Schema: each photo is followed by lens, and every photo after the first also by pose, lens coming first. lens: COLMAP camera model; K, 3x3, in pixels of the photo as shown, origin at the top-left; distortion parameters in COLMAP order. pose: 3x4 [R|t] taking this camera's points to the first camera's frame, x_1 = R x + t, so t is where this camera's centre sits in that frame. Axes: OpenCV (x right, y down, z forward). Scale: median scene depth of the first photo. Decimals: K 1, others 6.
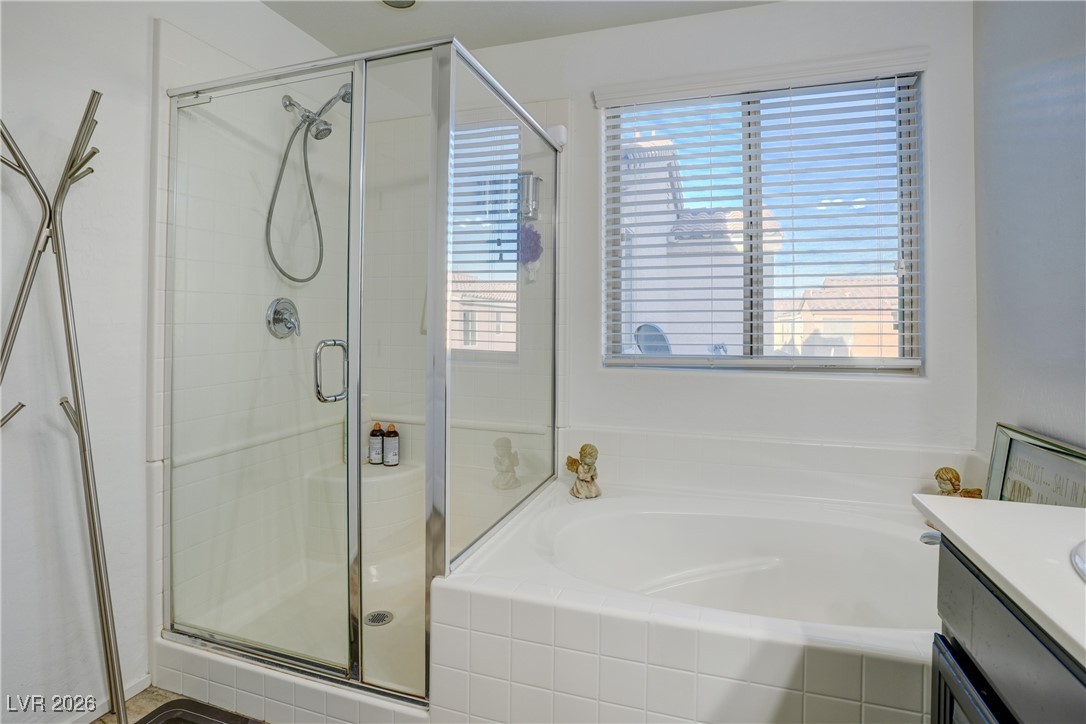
lens RADIAL K [[562.5, 0, 541.9], [0, 562.5, 311.0], [0, 0, 1]] dist [-0.043793, 0.000234]
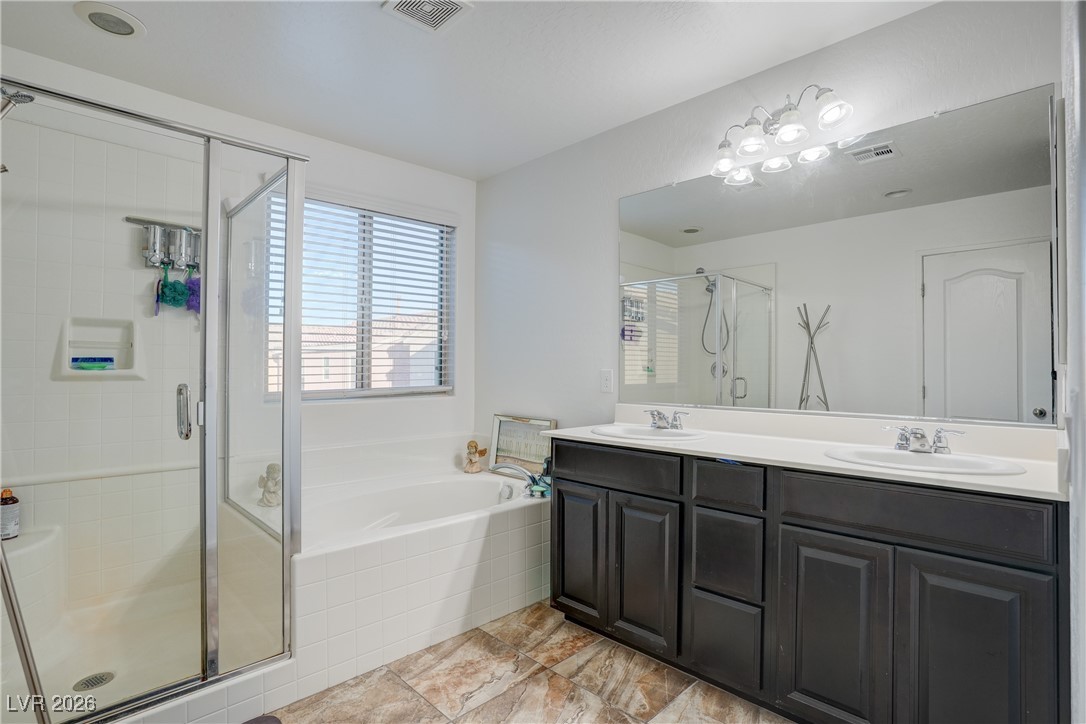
lens RADIAL K [[531.7, 0, 549.6], [0, 531.7, 364.1], [0, 0, 1]] dist [0.005353, 0.000528]
pose [[0.465919, -0.001744, 0.884826, -0.687228], [-0.017162, 0.999792, 0.011008, -0.009380], [-0.884661, -0.020314, 0.465792, -0.098628]]
